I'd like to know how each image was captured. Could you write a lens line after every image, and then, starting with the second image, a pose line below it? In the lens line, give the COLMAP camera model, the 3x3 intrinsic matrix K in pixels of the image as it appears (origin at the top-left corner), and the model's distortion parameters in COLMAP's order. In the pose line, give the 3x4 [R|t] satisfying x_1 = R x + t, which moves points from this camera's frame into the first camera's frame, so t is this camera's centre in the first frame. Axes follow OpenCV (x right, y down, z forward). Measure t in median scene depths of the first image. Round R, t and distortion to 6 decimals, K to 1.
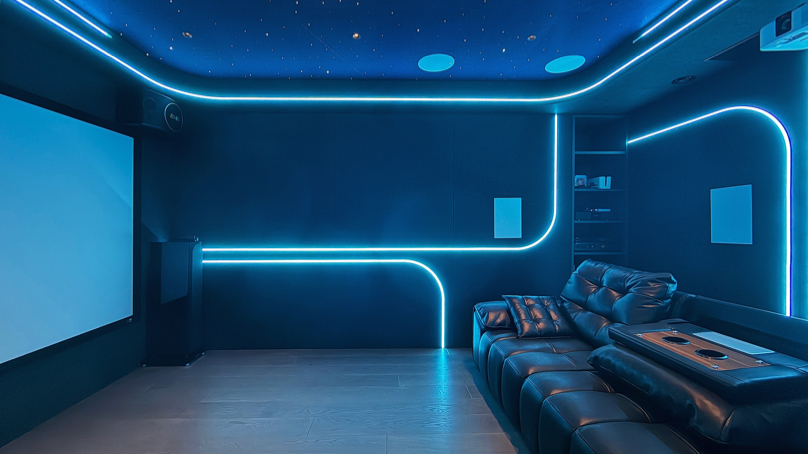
lens RADIAL K [[327.5, 0, 388.7], [0, 327.5, 235.5], [0, 0, 1]] dist [0.000092, 0.000640]
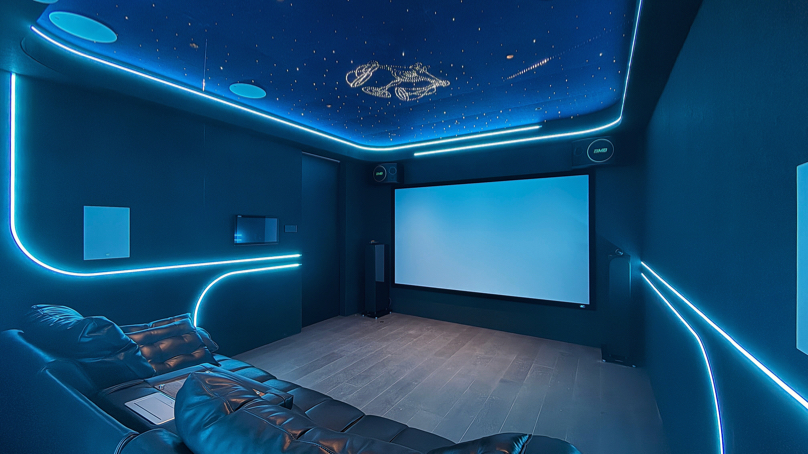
lens RADIAL K [[327.5, 0, 405.4], [0, 327.5, 229.7], [0, 0, 1]] dist [0.000092, 0.000640]
pose [[-0.521229, 0.004948, -0.853403, 0.696123], [-0.036285, 0.998950, 0.027954, -0.070722], [0.852645, 0.045536, -0.520502, 0.945130]]
